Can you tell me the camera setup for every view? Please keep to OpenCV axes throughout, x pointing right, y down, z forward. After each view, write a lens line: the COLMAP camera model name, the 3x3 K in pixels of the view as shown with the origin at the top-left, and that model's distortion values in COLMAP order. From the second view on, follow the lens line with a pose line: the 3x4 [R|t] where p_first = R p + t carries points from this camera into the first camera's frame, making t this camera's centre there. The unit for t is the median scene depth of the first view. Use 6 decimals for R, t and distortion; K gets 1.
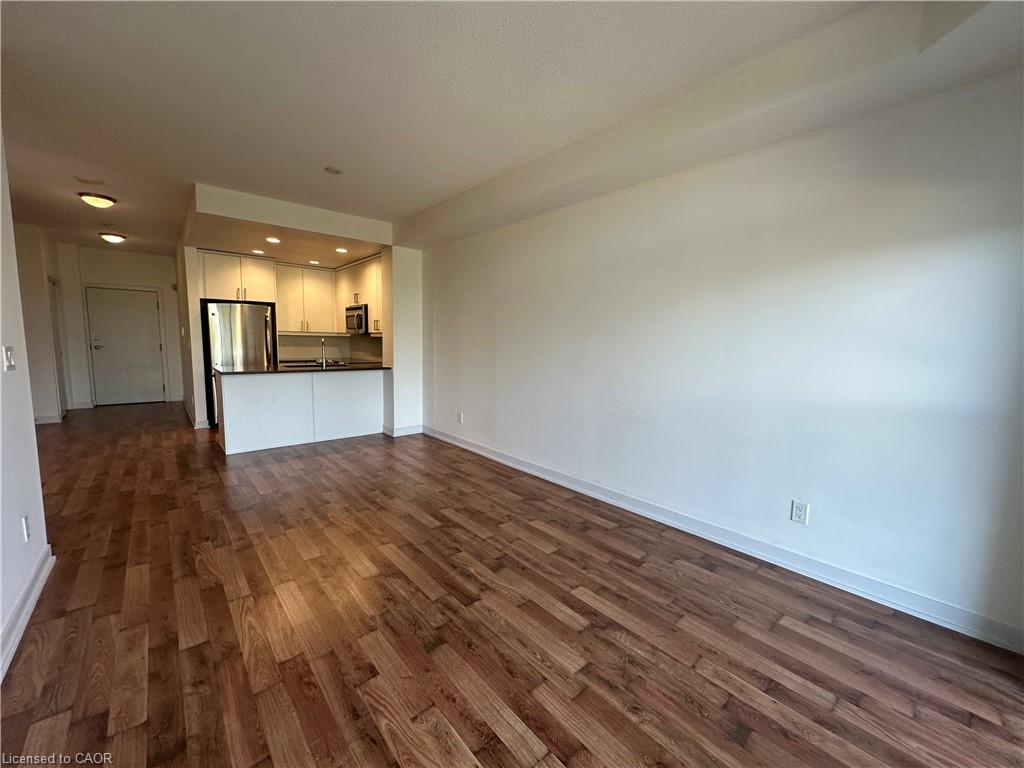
lens RADIAL K [[409.4, 0, 512.0], [0, 409.4, 384.0], [0, 0, 1]] dist [-0.000311, 0.000002]
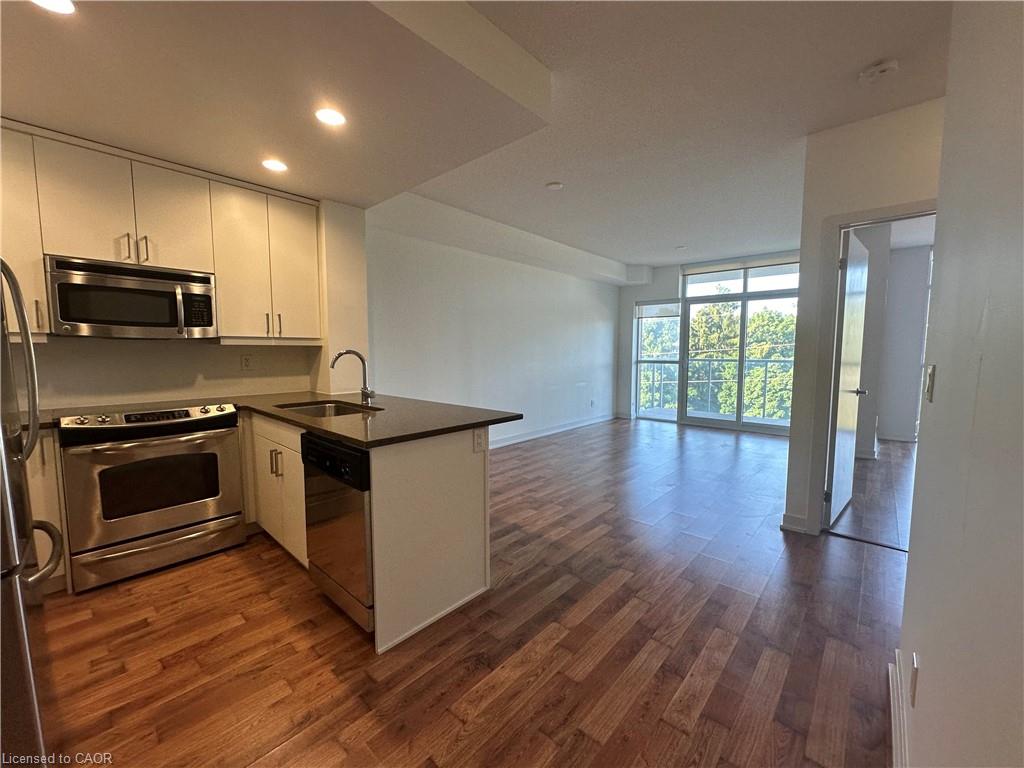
lens RADIAL K [[409.4, 0, 512.0], [0, 409.4, 384.0], [0, 0, 1]] dist [-0.000311, 0.000002]
pose [[-0.121861, -0.101493, 0.987344, -1.317591], [0.100076, 0.988432, 0.113956, -0.141276], [-0.987489, 0.112697, -0.110295, 1.131210]]
